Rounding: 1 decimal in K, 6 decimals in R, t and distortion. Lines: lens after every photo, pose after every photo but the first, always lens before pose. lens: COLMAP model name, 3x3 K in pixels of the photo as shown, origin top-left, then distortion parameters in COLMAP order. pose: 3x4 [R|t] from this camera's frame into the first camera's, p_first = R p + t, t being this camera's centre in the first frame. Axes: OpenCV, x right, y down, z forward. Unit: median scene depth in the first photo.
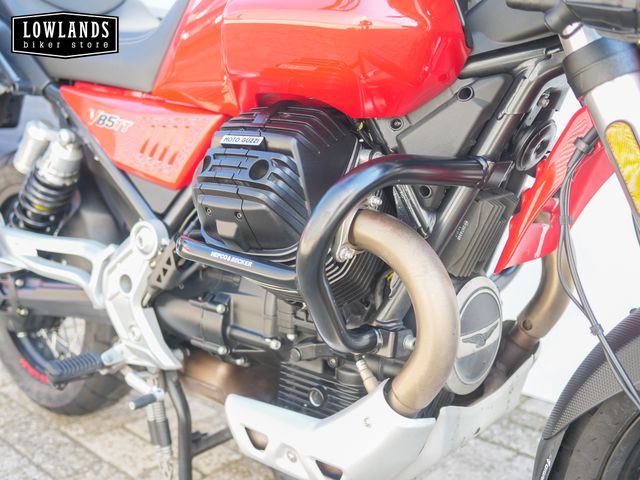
lens RADIAL K [[740.9, 0, 318.6], [0, 740.9, 237.5], [0, 0, 1]] dist [-0.007084, 0.000000]
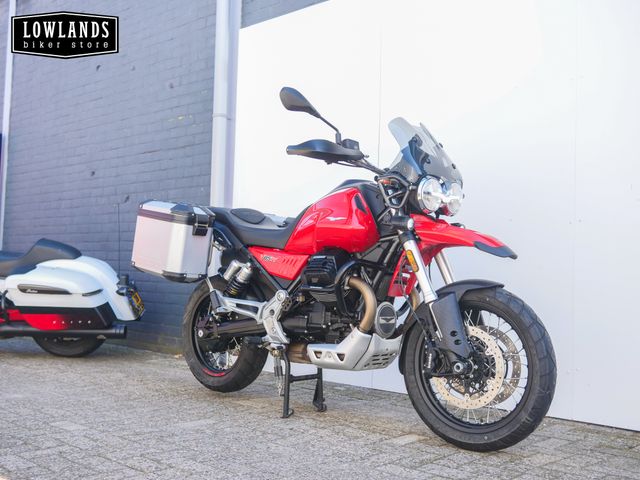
lens RADIAL K [[740.9, 0, 322.8], [0, 740.9, 239.0], [0, 0, 1]] dist [-0.007084, 0.000000]
pose [[0.999478, 0.024249, -0.021356, -0.009460], [-0.029060, 0.963551, -0.265942, 0.718743], [0.014128, 0.266423, 0.963753, -2.437075]]
